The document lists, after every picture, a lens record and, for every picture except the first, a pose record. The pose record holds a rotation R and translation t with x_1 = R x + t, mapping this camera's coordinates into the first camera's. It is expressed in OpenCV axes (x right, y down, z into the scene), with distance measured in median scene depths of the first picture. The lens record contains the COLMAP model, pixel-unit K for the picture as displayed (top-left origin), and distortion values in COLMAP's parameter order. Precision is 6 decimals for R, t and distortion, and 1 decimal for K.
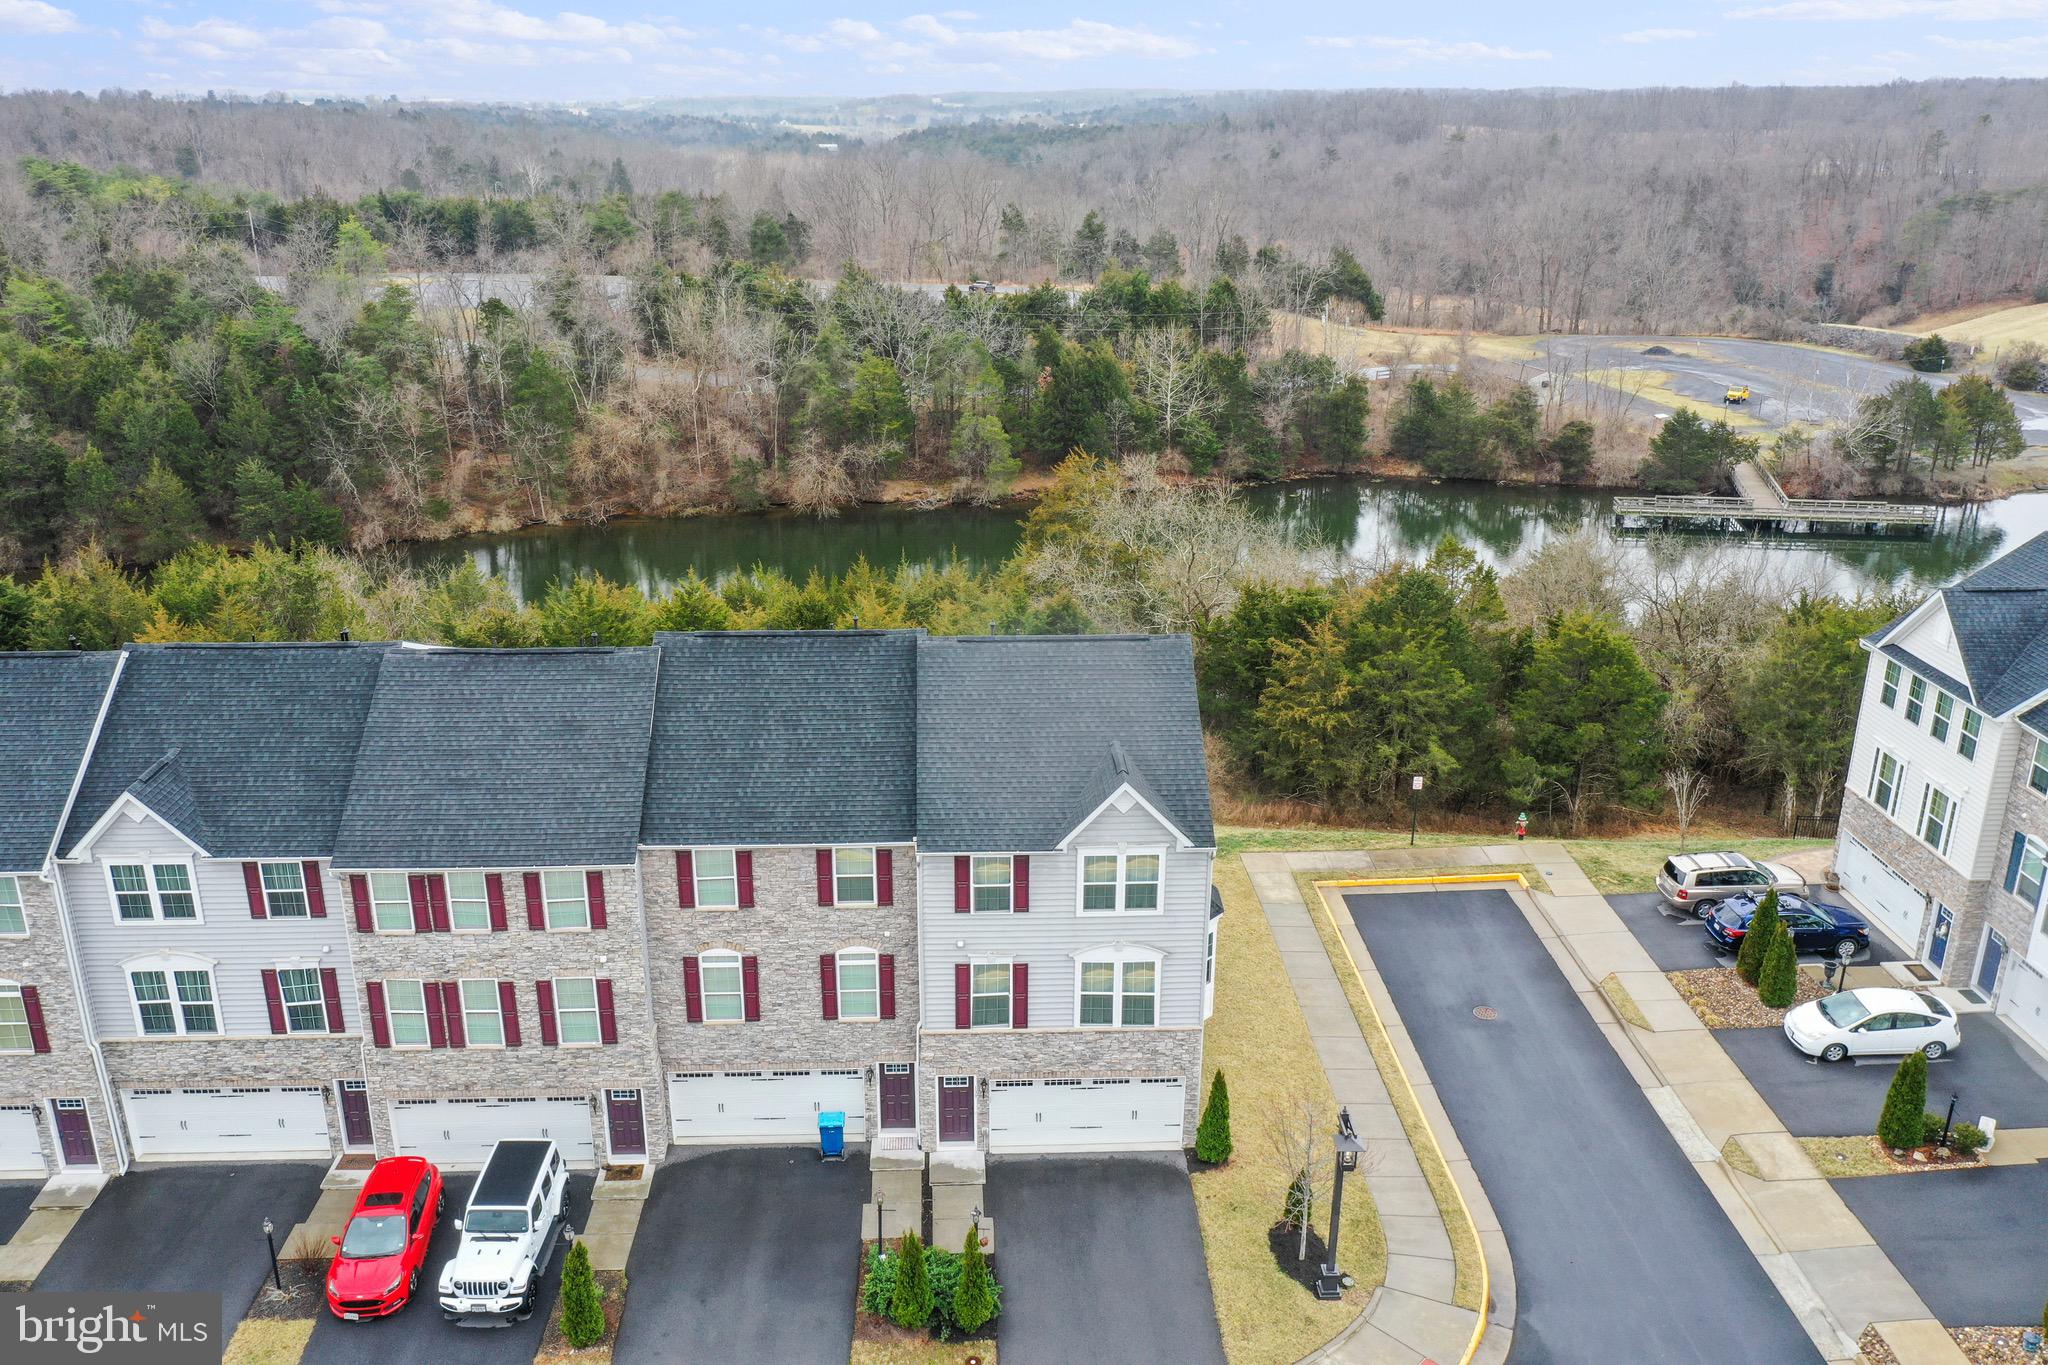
lens RADIAL K [[1606.3, 0, 1000.2], [0, 1606.3, 672.2], [0, 0, 1]] dist [-0.012669, -0.000511]
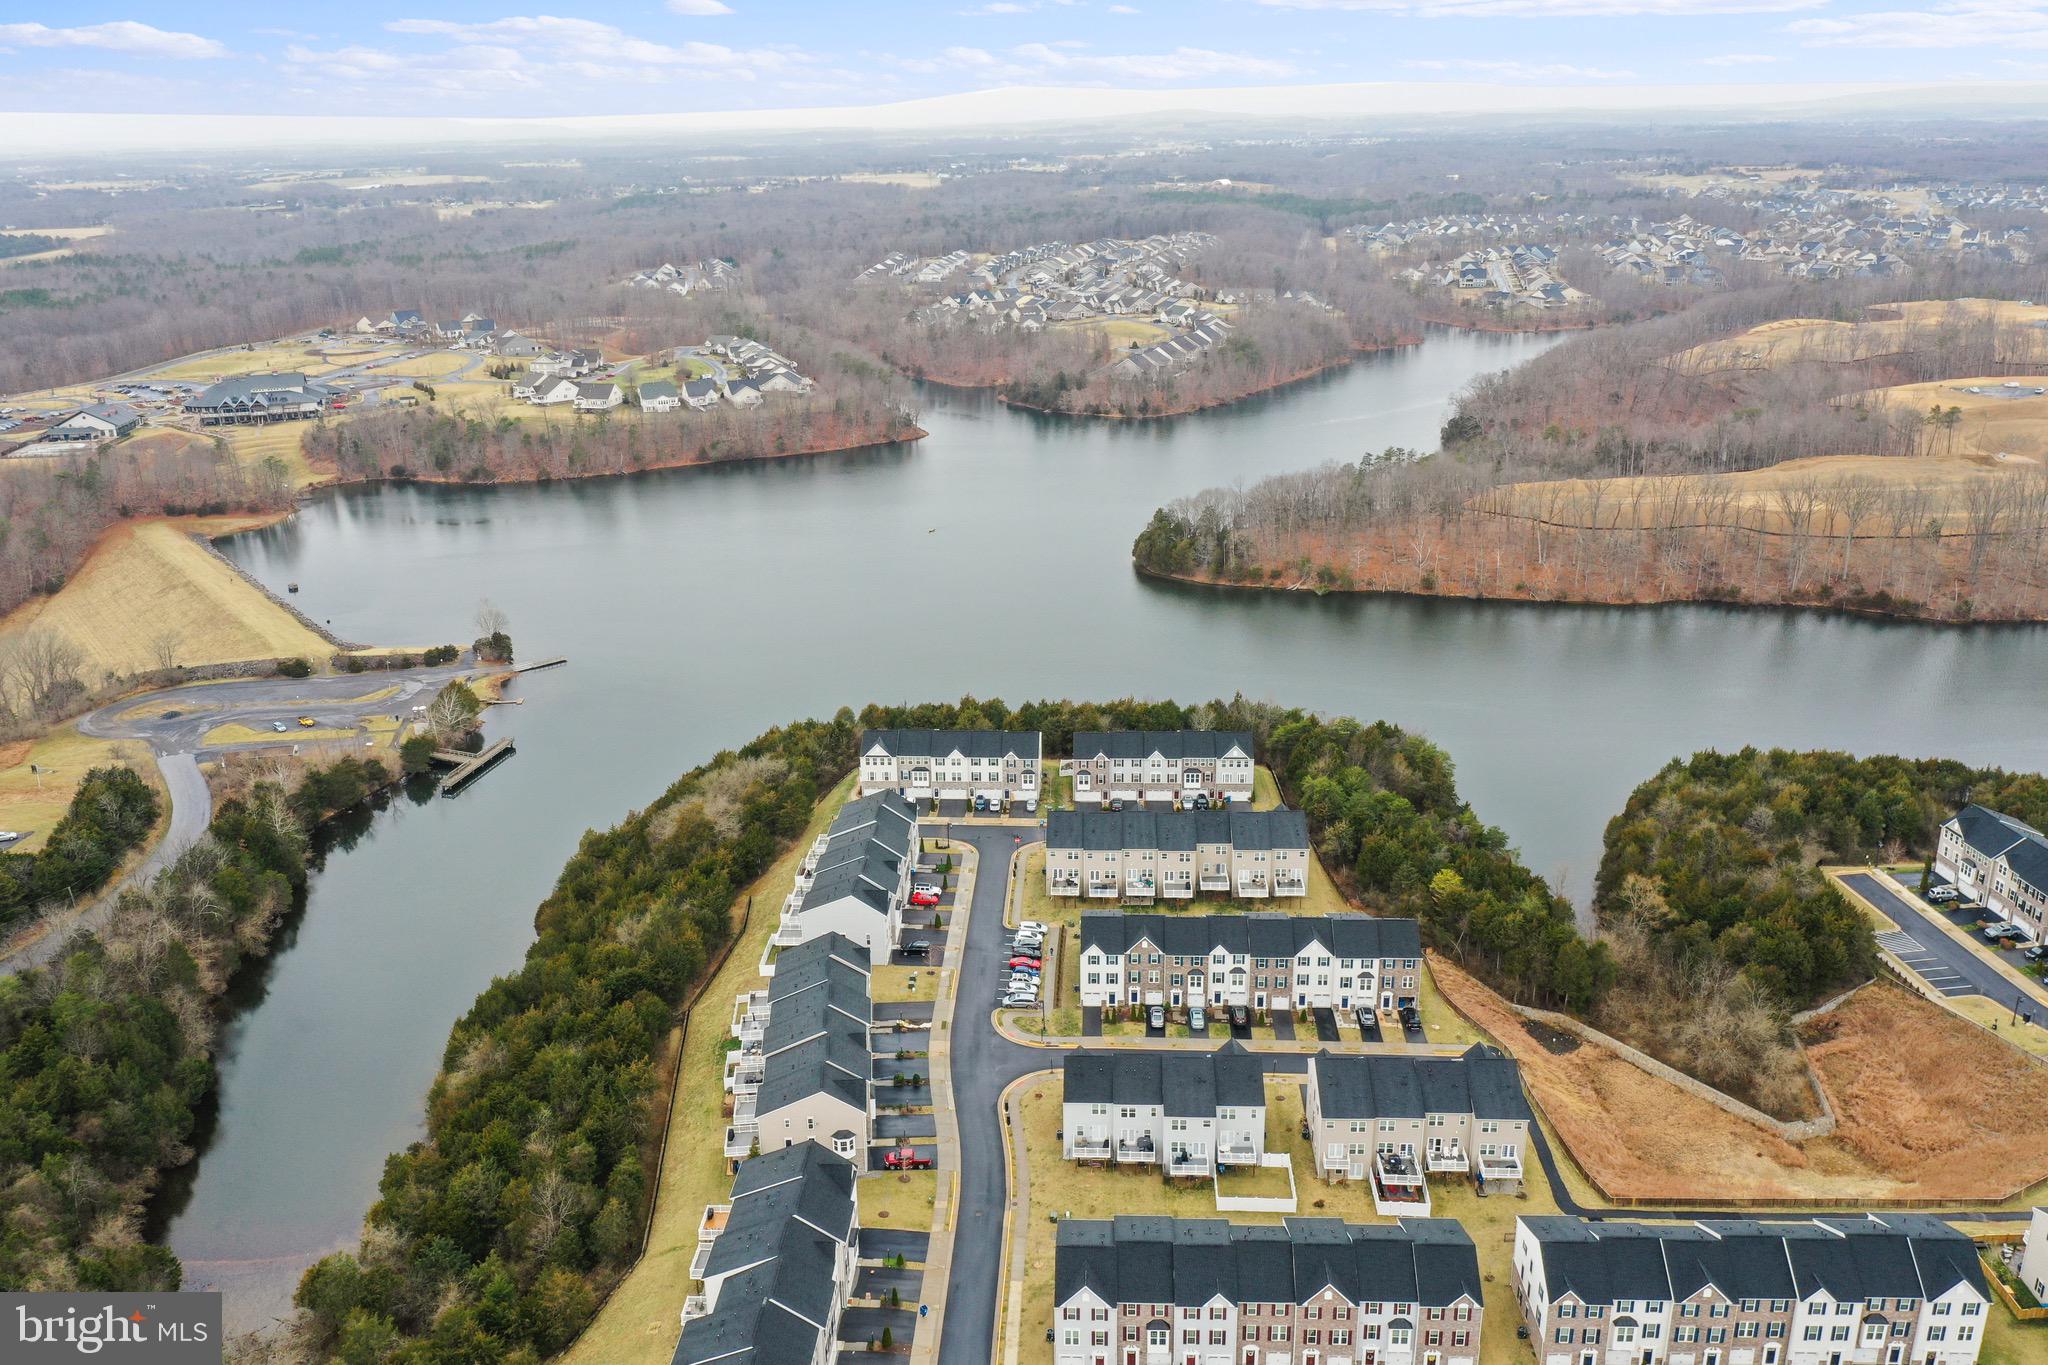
lens RADIAL K [[1645.1, 0, 1003.6], [0, 1645.1, 682.2], [0, 0, 1]] dist [-0.000125, 0.004377]
pose [[0.091754, -0.324016, 0.941592, -6.523989], [0.355359, 0.893974, 0.273002, -2.247178], [-0.930216, 0.309555, 0.197168, -1.006406]]
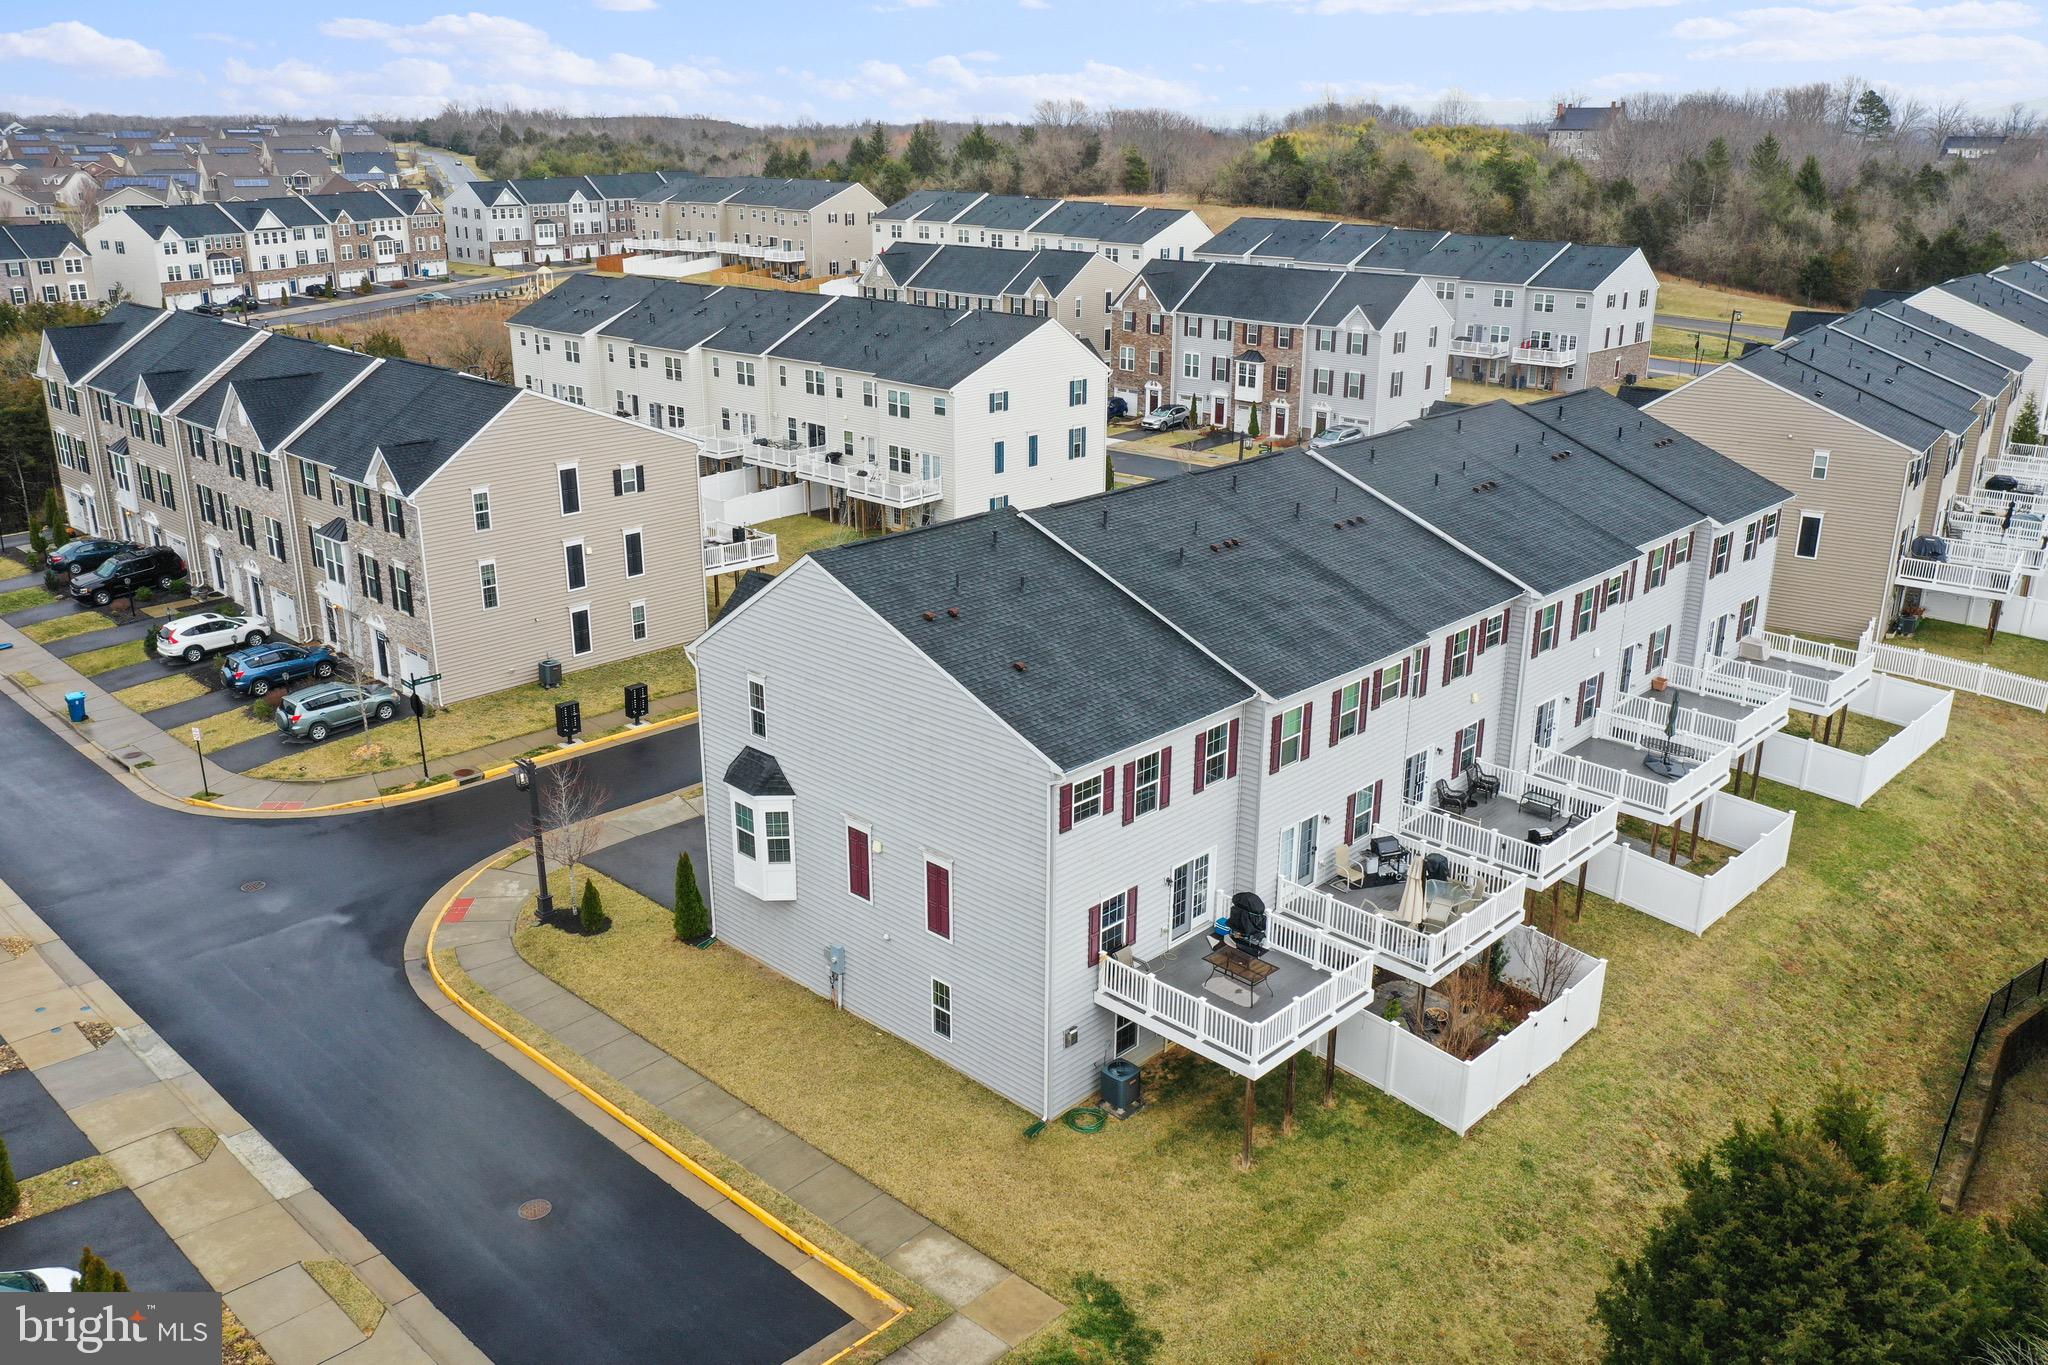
lens RADIAL K [[1603.1, 0, 1011.6], [0, 1603.1, 681.4], [0, 0, 1]] dist [0.002454, -0.000192]
pose [[-0.712436, 0.224840, -0.664742, 0.695517], [-0.240516, 0.811665, 0.532307, -0.505945], [0.659232, 0.539116, -0.524182, 1.677815]]
